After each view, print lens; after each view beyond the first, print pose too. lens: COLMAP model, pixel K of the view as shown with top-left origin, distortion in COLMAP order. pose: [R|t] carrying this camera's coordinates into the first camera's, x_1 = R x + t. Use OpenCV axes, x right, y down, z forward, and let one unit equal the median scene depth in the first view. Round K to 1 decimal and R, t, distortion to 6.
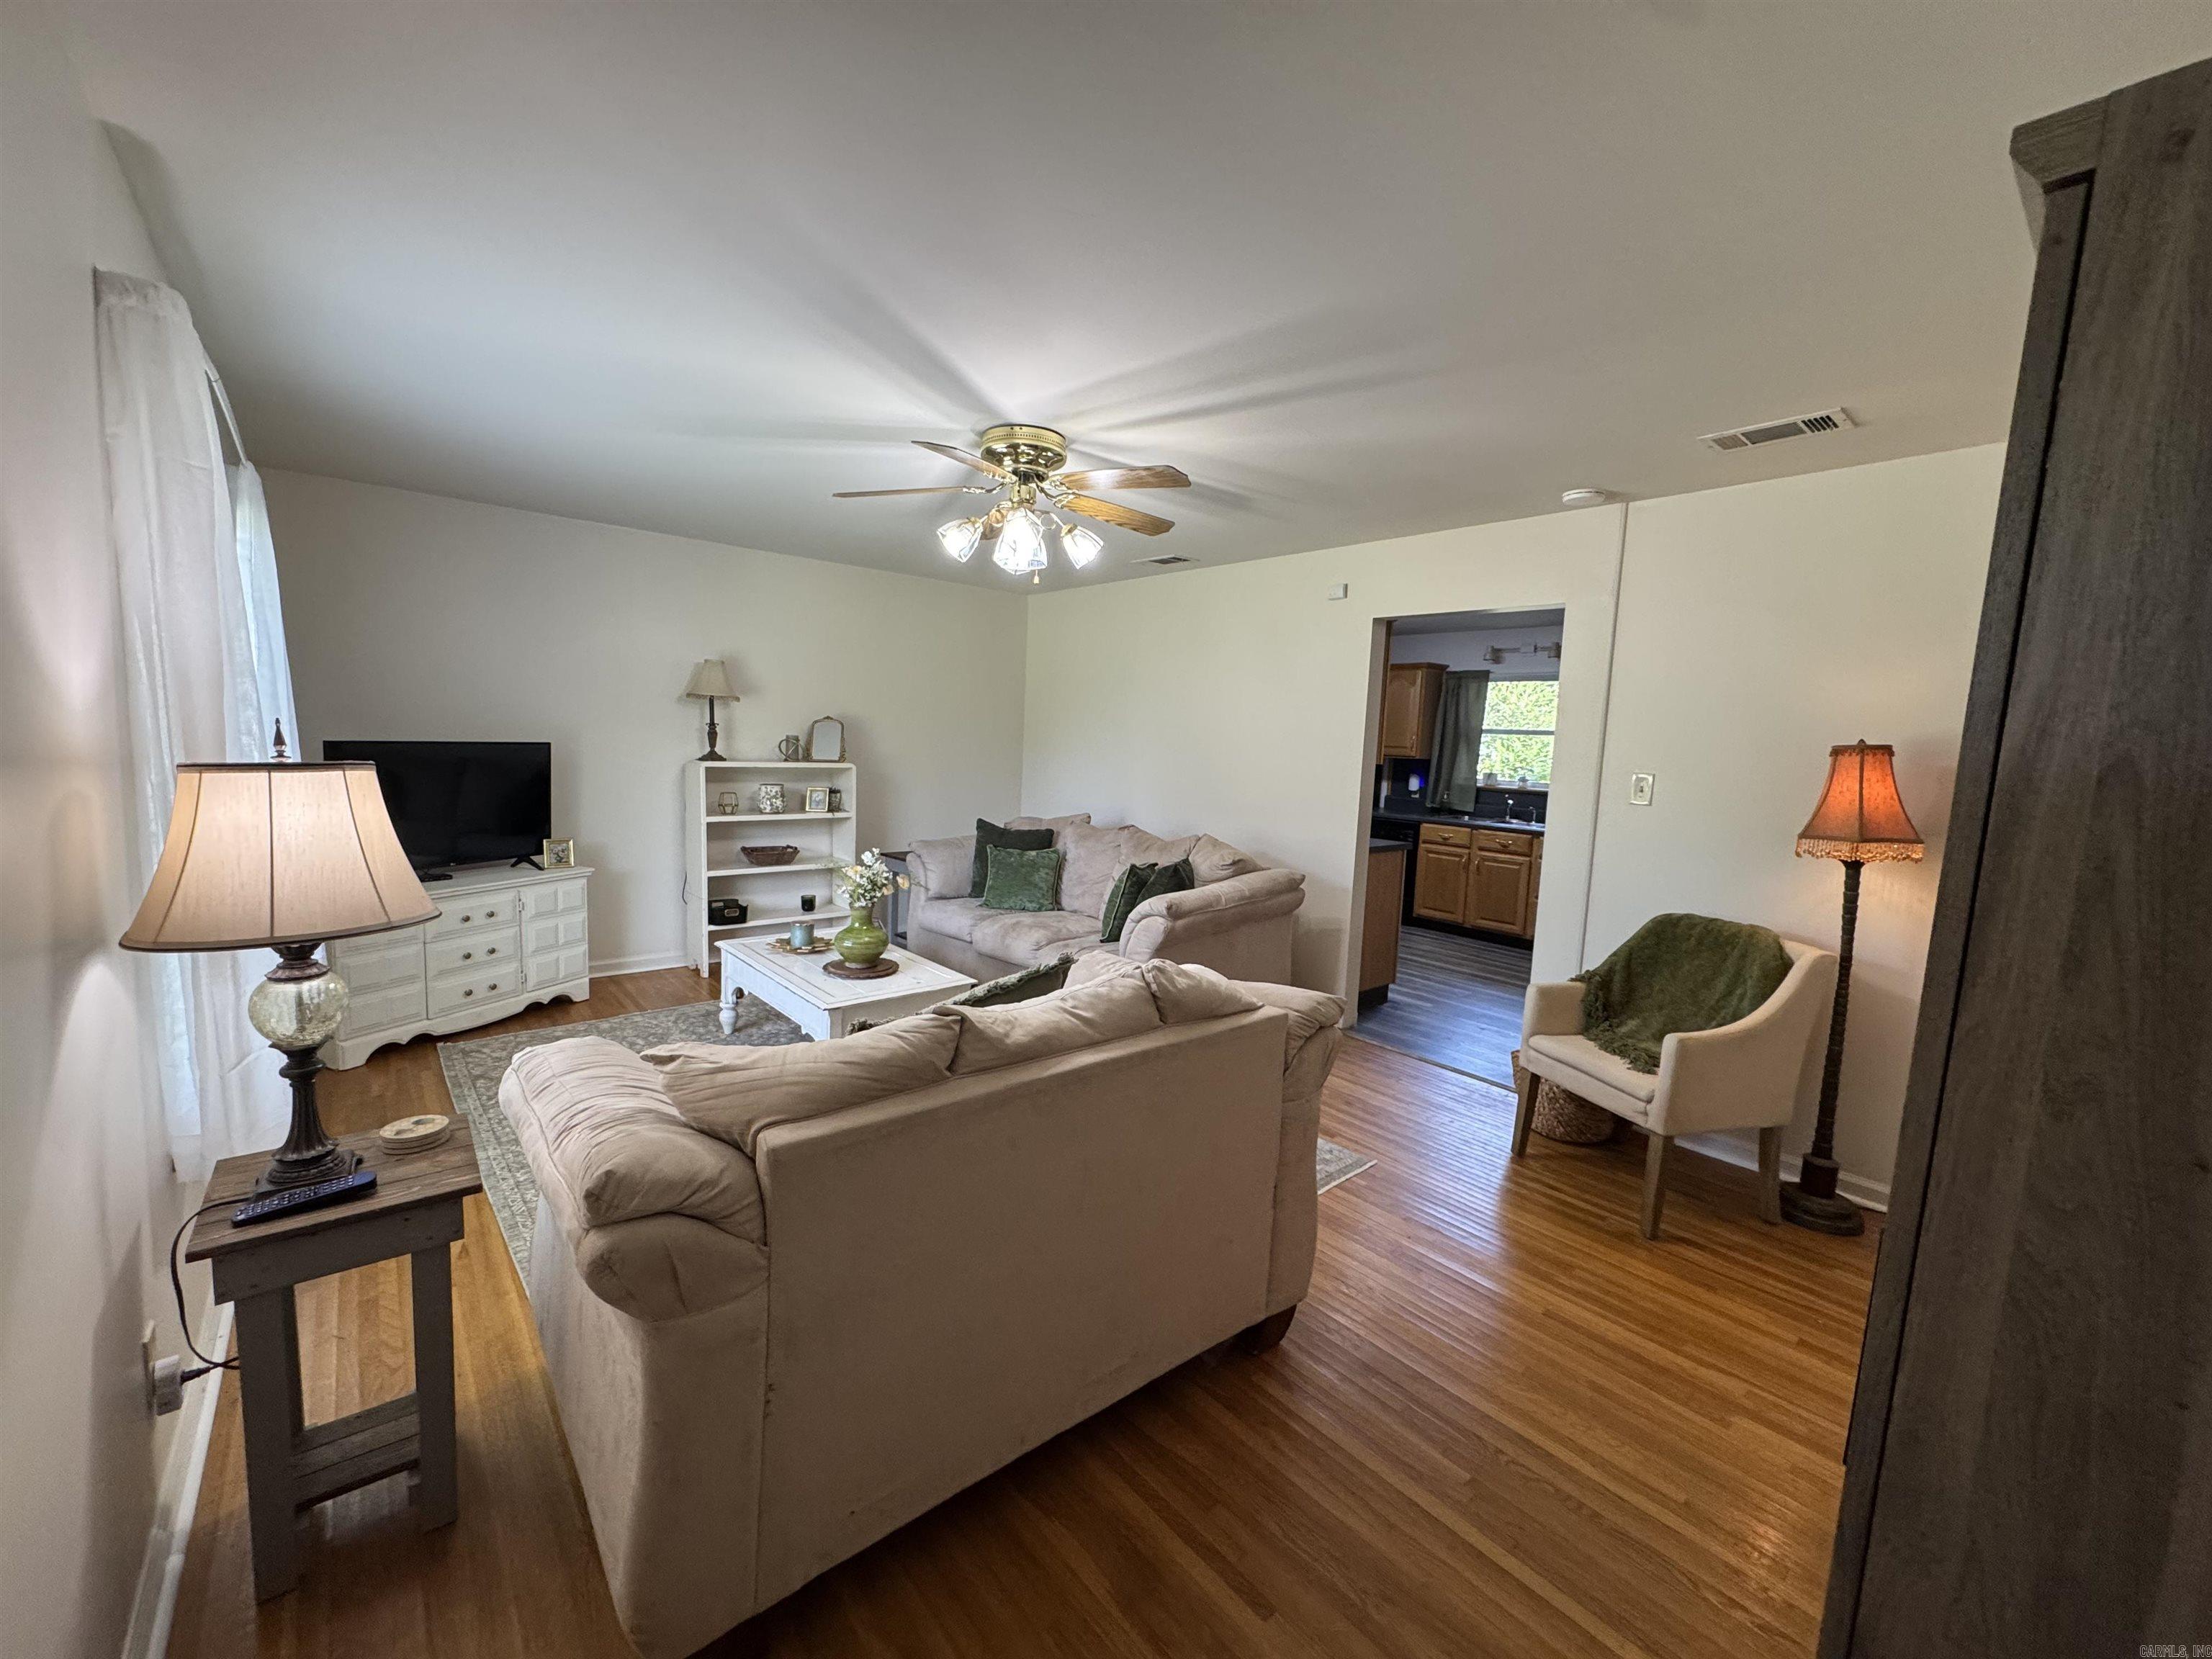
lens RADIAL K [[883.0, 0, 1102.7], [0, 883.0, 823.9], [0, 0, 1]] dist [0.000511, 0.000327]
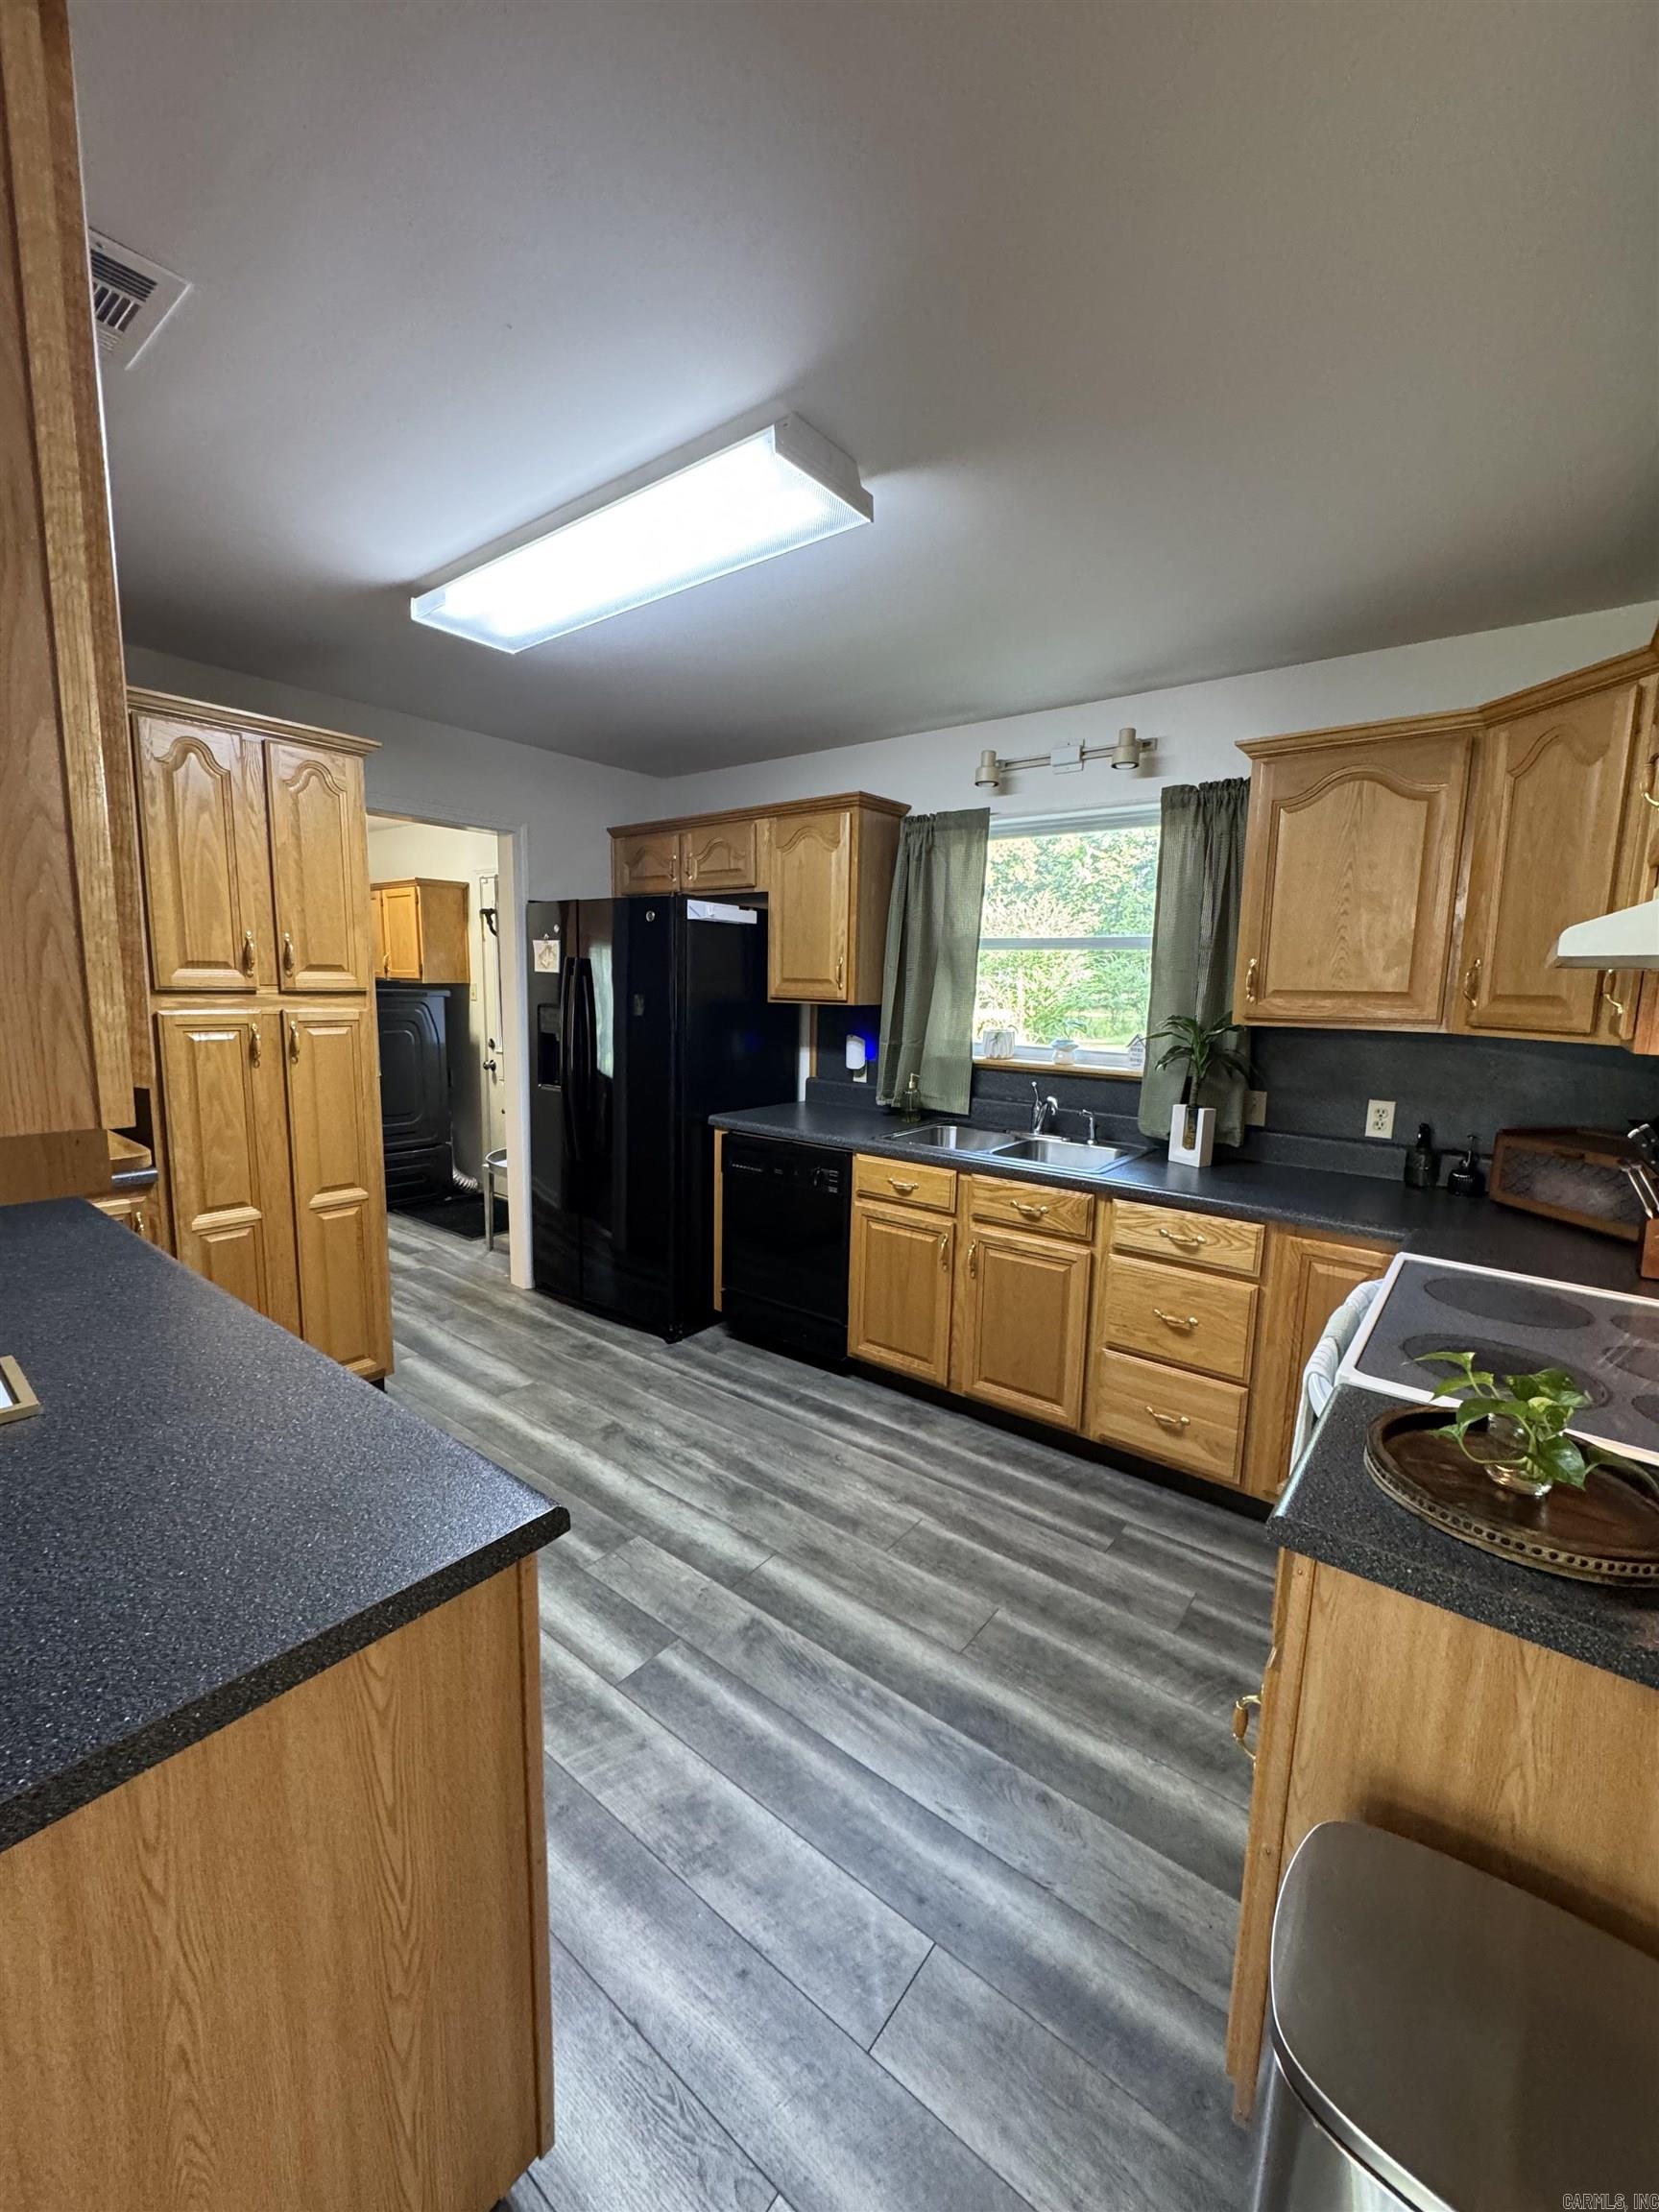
lens RADIAL K [[883.0, 0, 820.2], [0, 883.0, 1105.7], [0, 0, 1]] dist [0.000511, 0.000327]
pose [[0.980220, -0.054709, 0.190201, 0.250908], [0.044850, 0.997436, 0.055760, -0.047977], [-0.192764, -0.046126, 0.980160, 0.547858]]
